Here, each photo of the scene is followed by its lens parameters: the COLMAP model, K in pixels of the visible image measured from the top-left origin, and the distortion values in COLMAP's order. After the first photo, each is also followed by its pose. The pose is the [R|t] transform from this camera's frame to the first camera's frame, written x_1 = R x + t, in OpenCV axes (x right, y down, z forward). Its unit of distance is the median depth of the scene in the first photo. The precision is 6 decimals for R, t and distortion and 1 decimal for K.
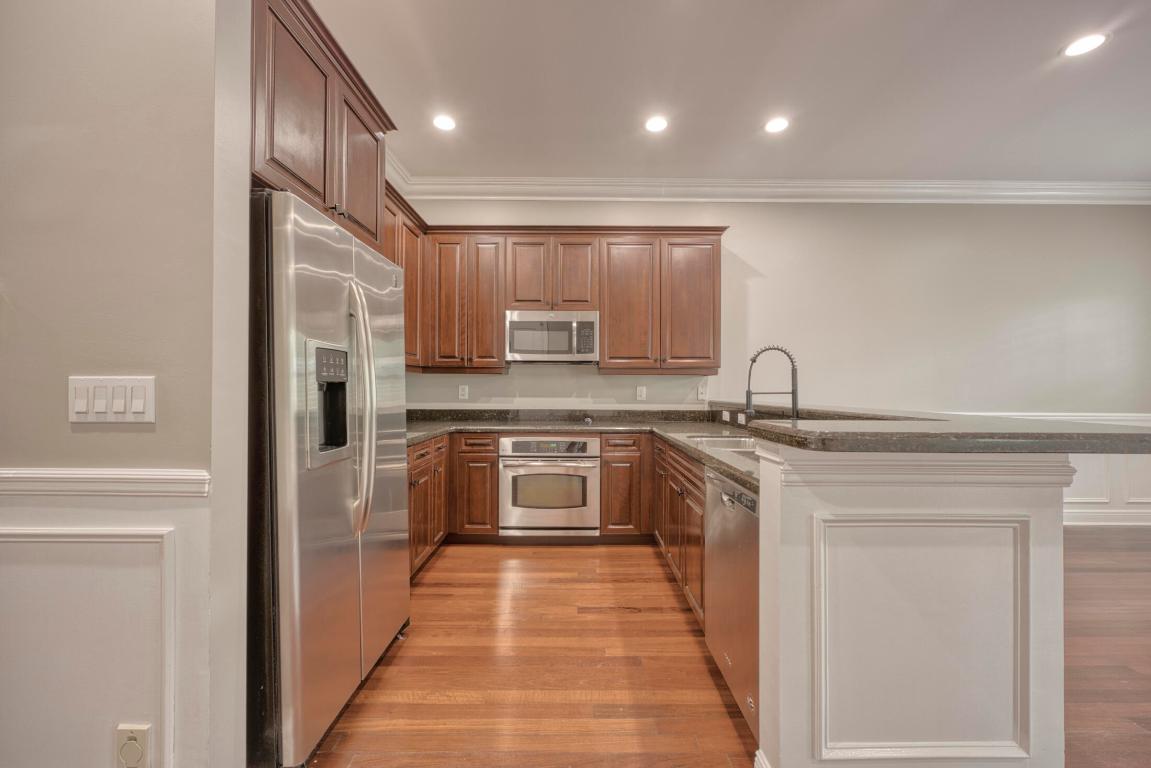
lens RADIAL K [[456.3, 0, 591.9], [0, 456.3, 391.7], [0, 0, 1]] dist [-0.012859, 0.001297]
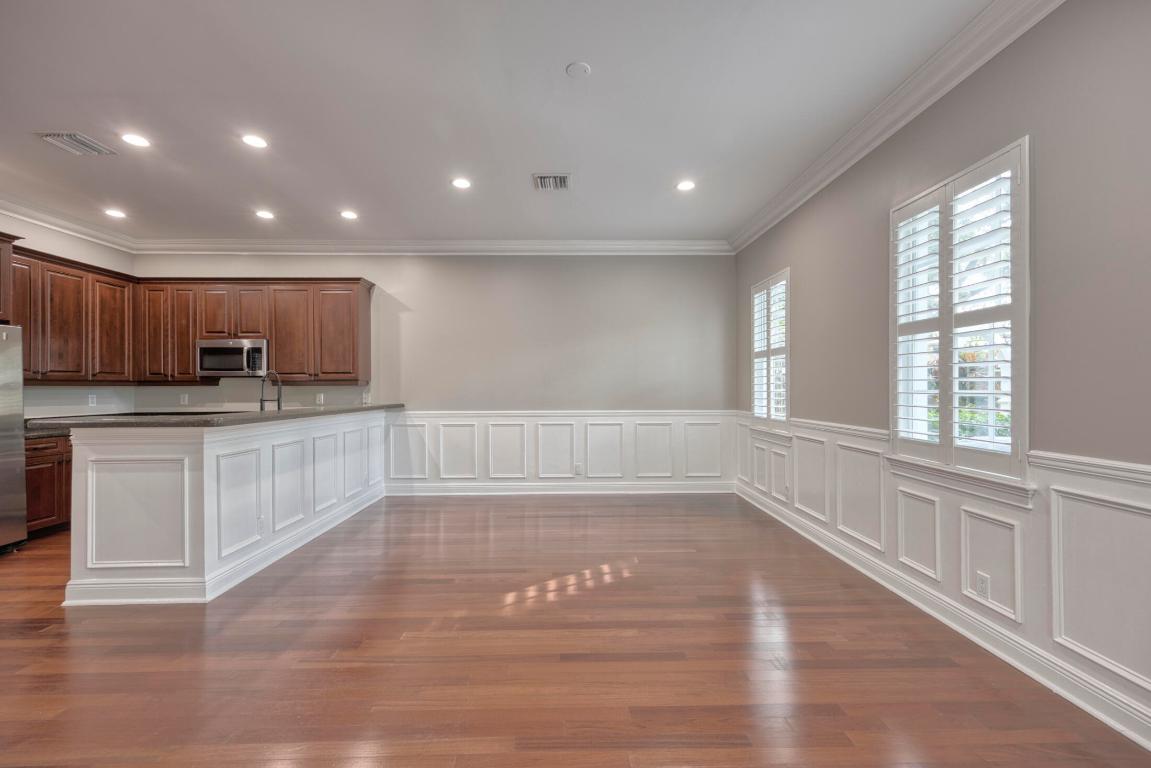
lens RADIAL K [[456.3, 0, 572.5], [0, 456.3, 392.7], [0, 0, 1]] dist [-0.012859, 0.001297]
pose [[0.999457, -0.007885, 0.032002, 0.950779], [0.007905, 0.999969, -0.000501, -0.008867], [-0.031998, 0.000754, 0.999488, -0.425212]]
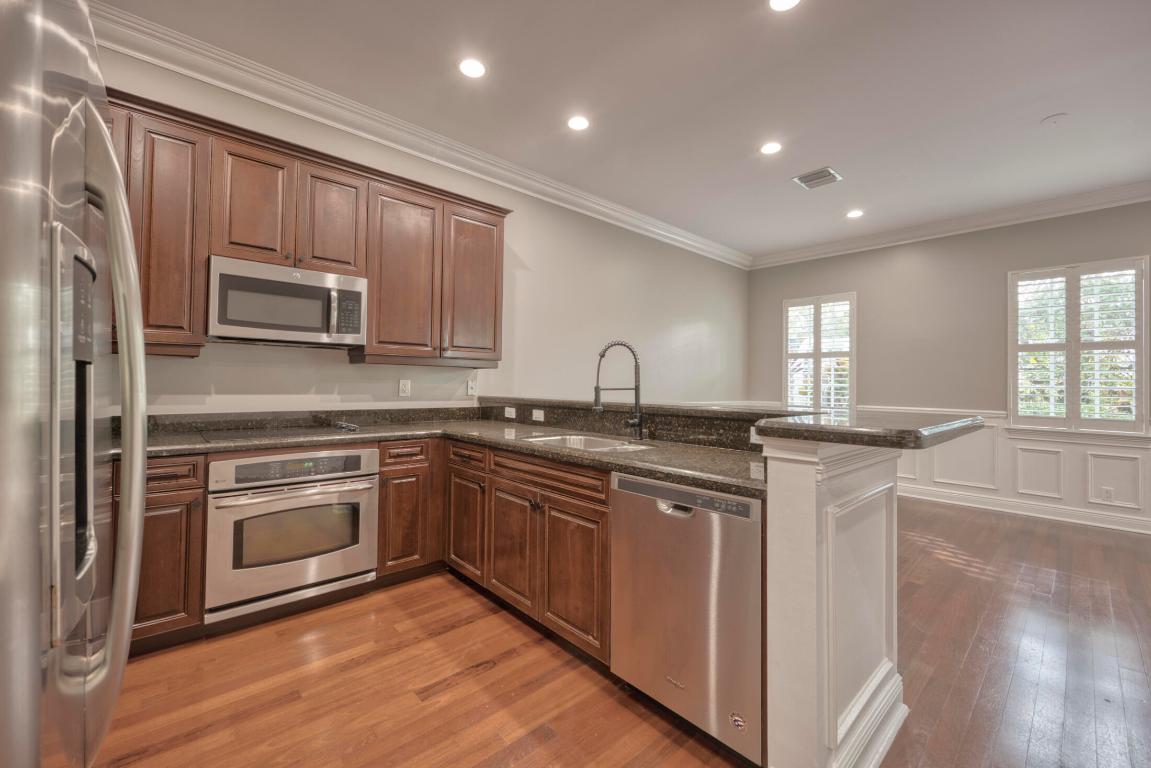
lens RADIAL K [[456.3, 0, 571.9], [0, 456.3, 377.3], [0, 0, 1]] dist [-0.012859, 0.001297]
pose [[0.753205, 0.014843, 0.657618, -0.235318], [-0.004990, 0.999846, -0.016852, -0.003723], [-0.657766, 0.009412, 0.753163, 0.225734]]
